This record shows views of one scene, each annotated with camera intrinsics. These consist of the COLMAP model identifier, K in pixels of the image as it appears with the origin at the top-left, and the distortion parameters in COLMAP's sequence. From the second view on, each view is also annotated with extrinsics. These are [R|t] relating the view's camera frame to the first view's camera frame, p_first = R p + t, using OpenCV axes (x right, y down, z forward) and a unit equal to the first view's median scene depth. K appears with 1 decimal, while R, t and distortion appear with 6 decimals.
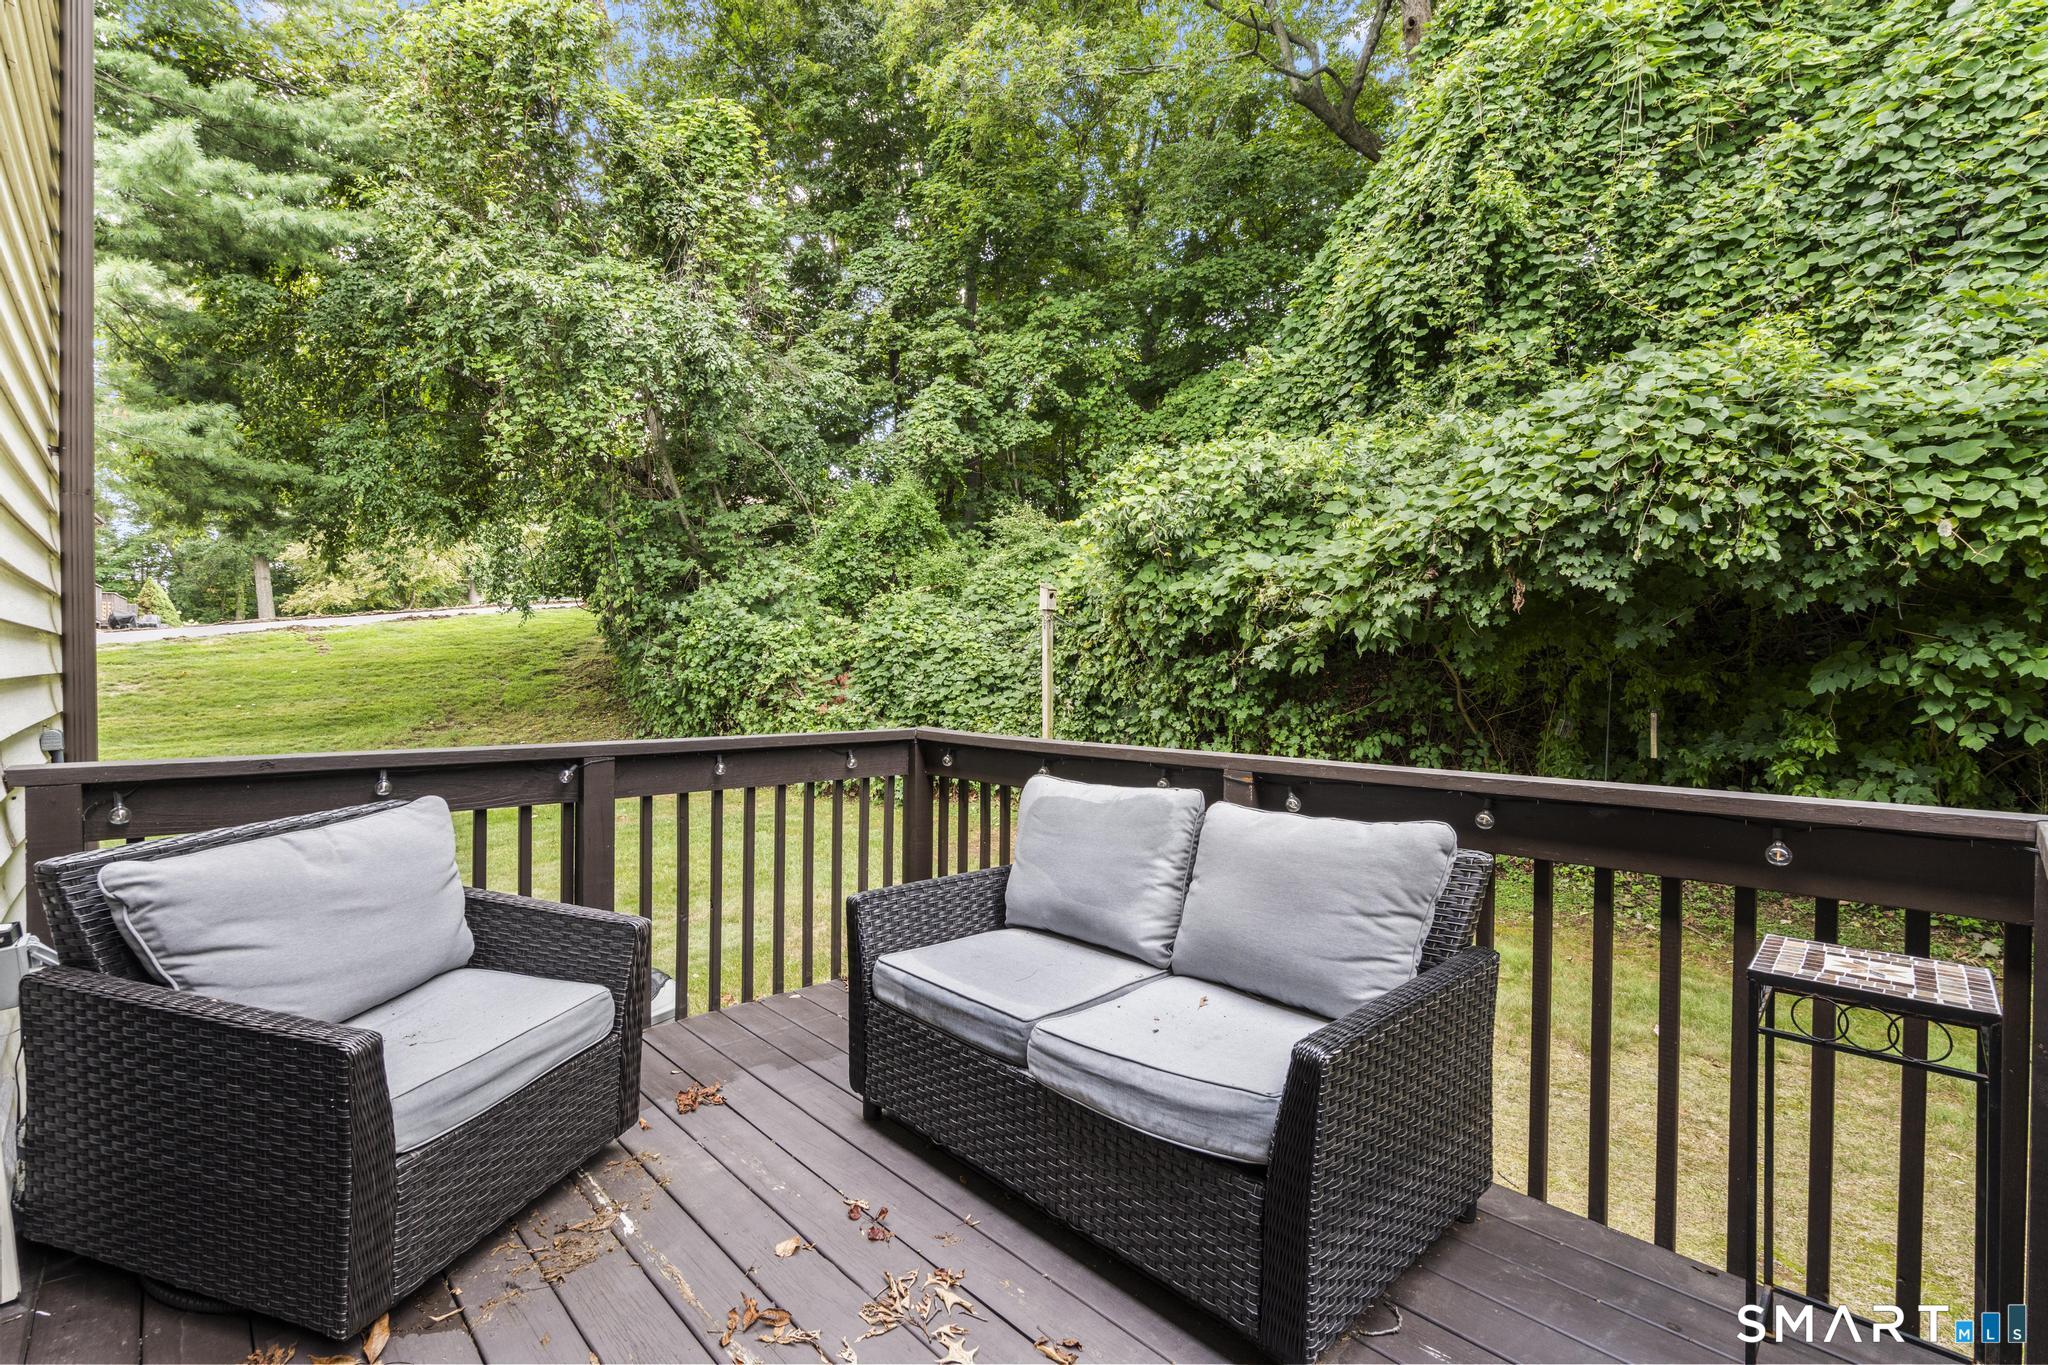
lens RADIAL K [[921.2, 0, 1024.5], [0, 921.2, 680.0], [0, 0, 1]] dist [-0.000754, 0.000038]
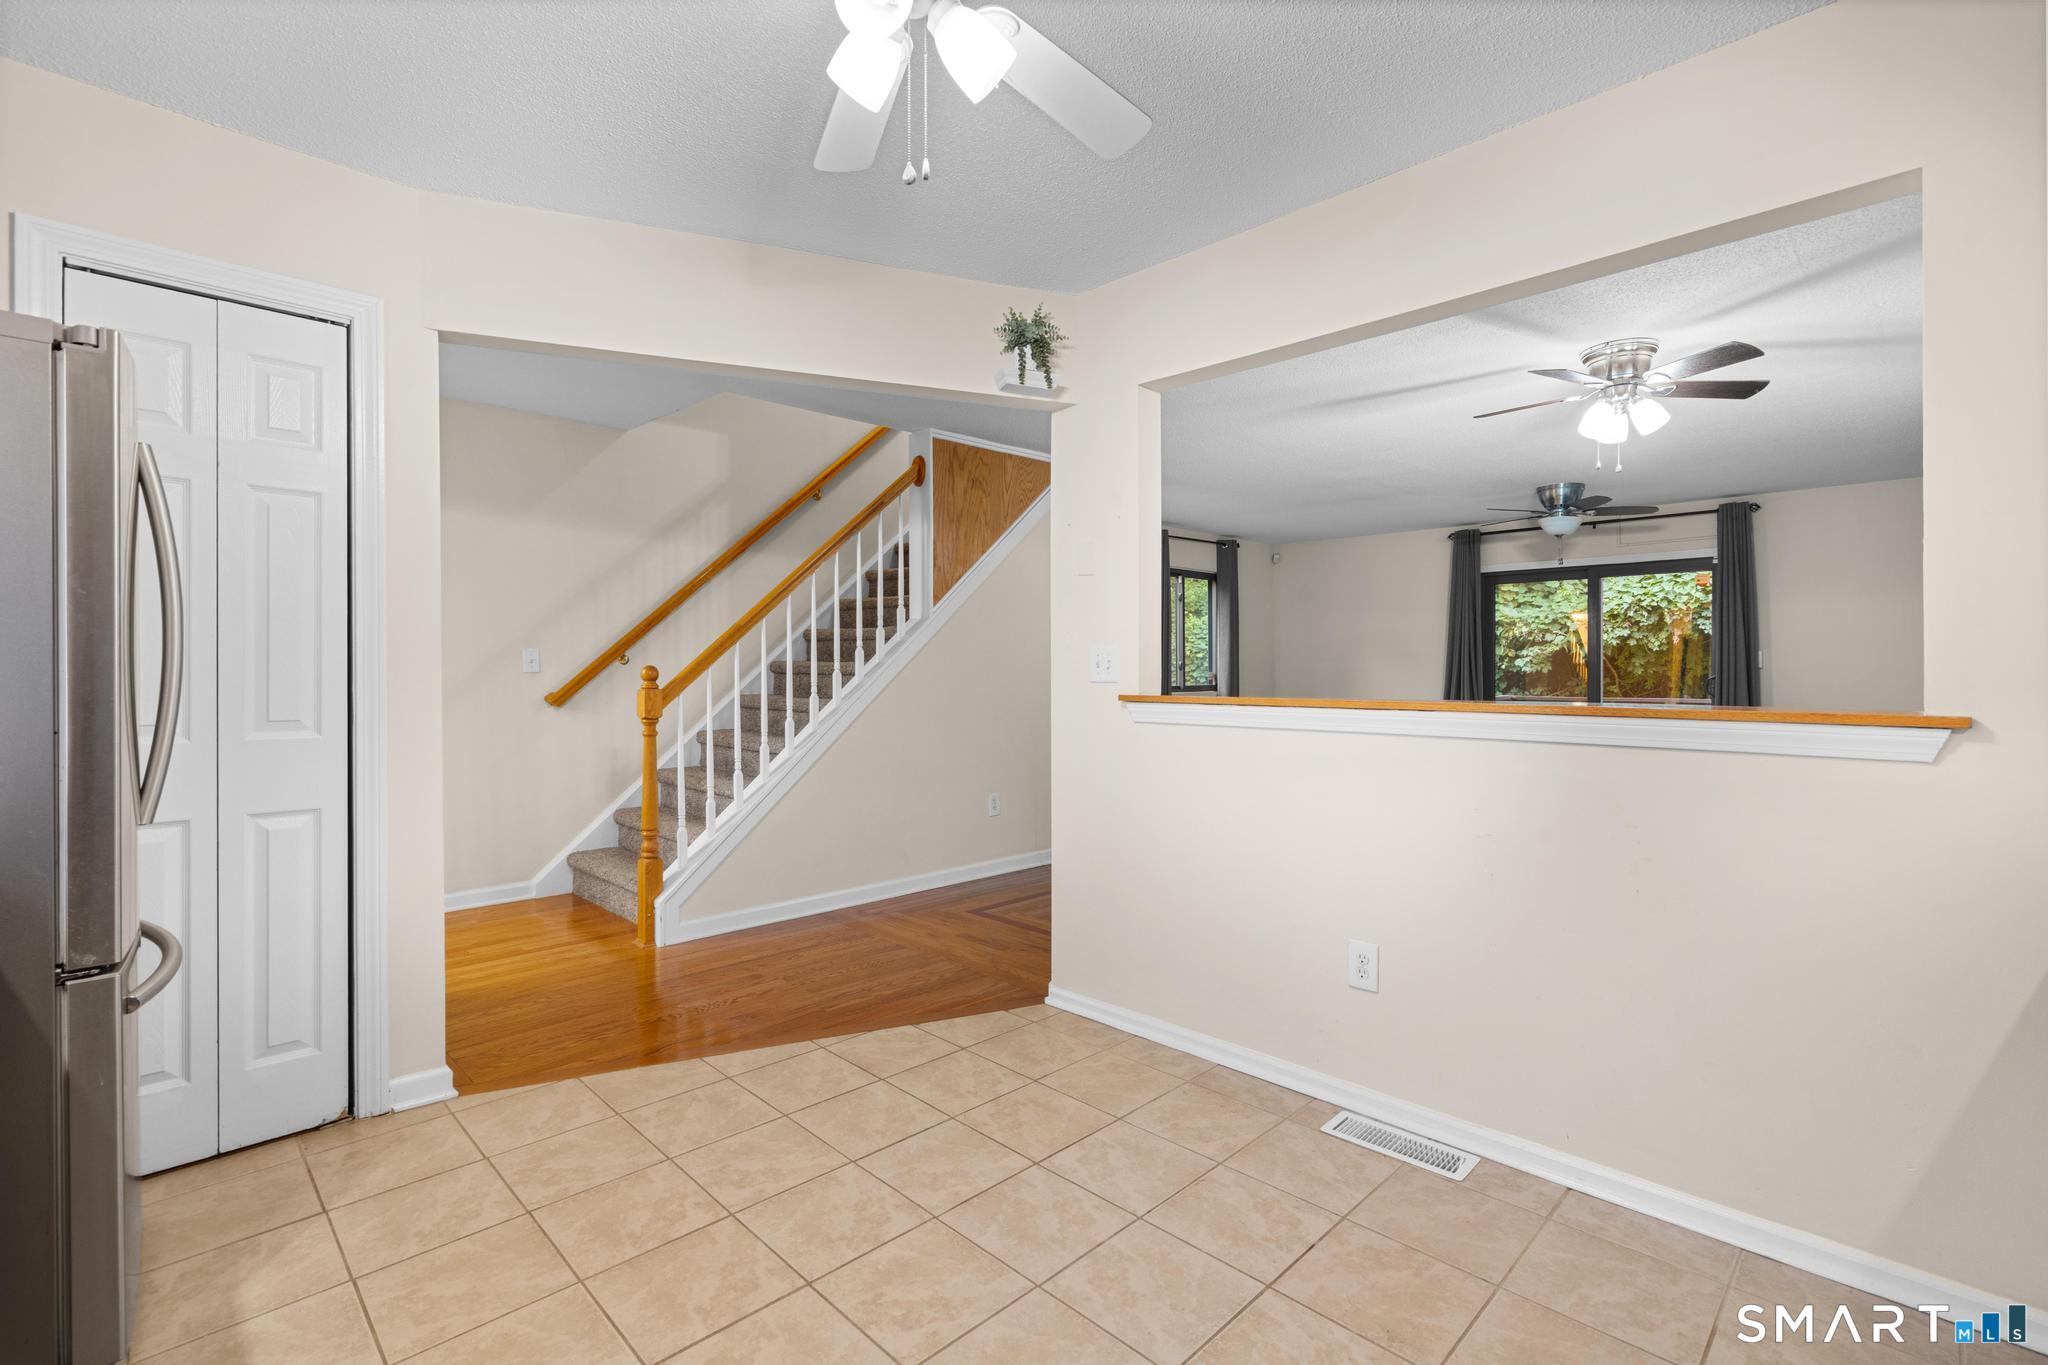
lens RADIAL K [[921.2, 0, 1024.9], [0, 921.2, 674.4], [0, 0, 1]] dist [-0.000754, 0.000038]
pose [[0.999817, -0.005318, 0.018373, -1.073420], [0.005378, 0.999980, -0.003188, -0.005291], [-0.018355, 0.003287, 0.999826, -1.173536]]
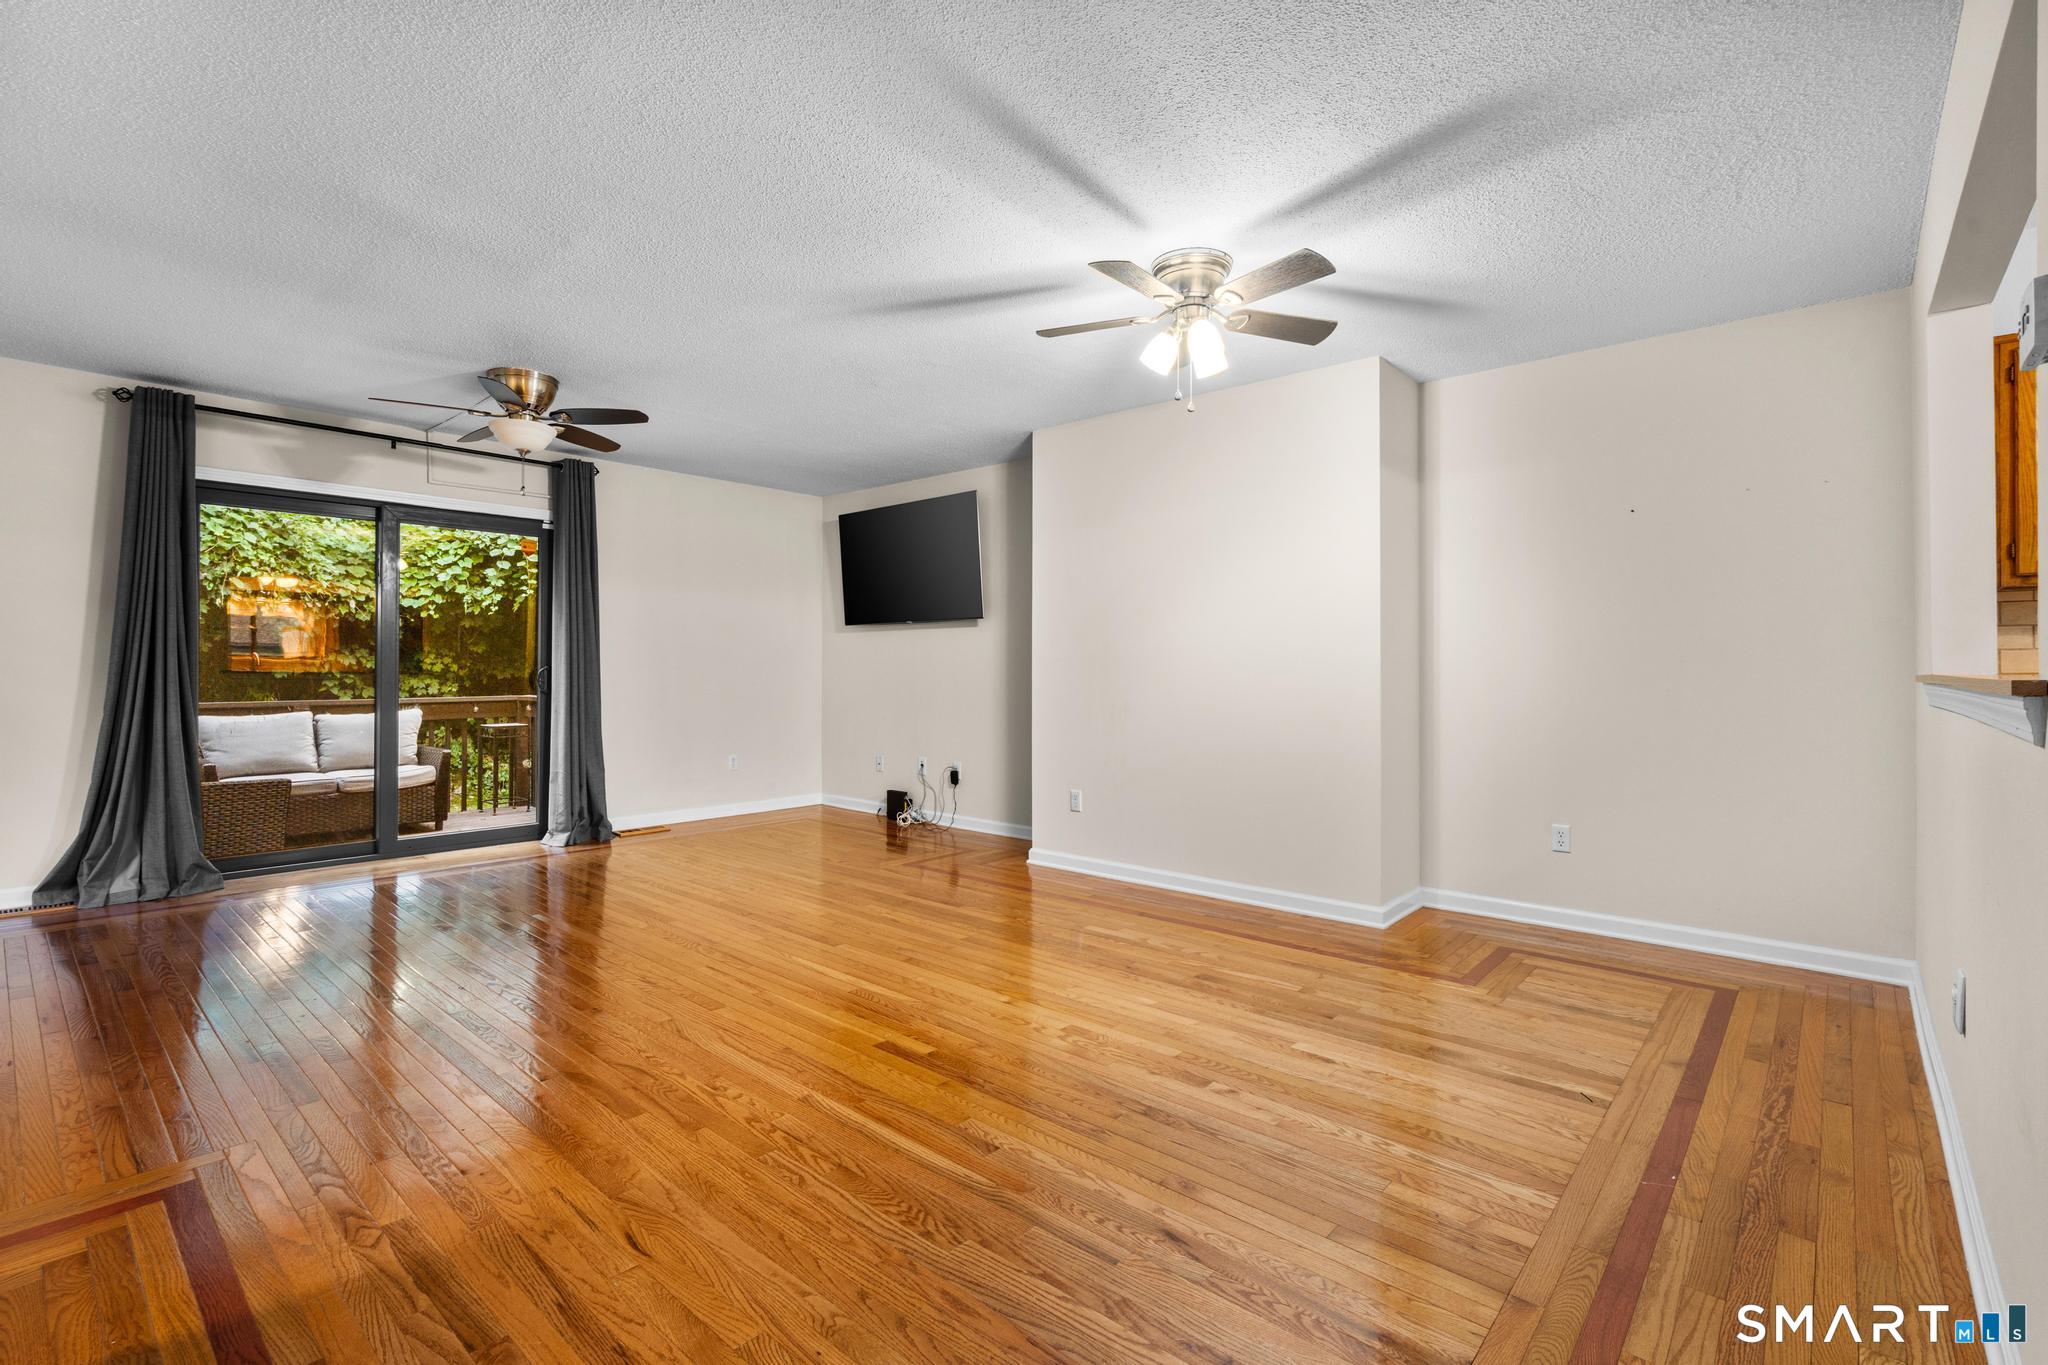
lens RADIAL K [[921.2, 0, 1027.1], [0, 921.2, 672.7], [0, 0, 1]] dist [-0.000754, 0.000038]
pose [[-0.090558, -0.008910, 0.995851, -1.171222], [0.007081, 0.999929, 0.009591, -0.002847], [-0.995866, 0.007921, -0.090488, -0.377734]]
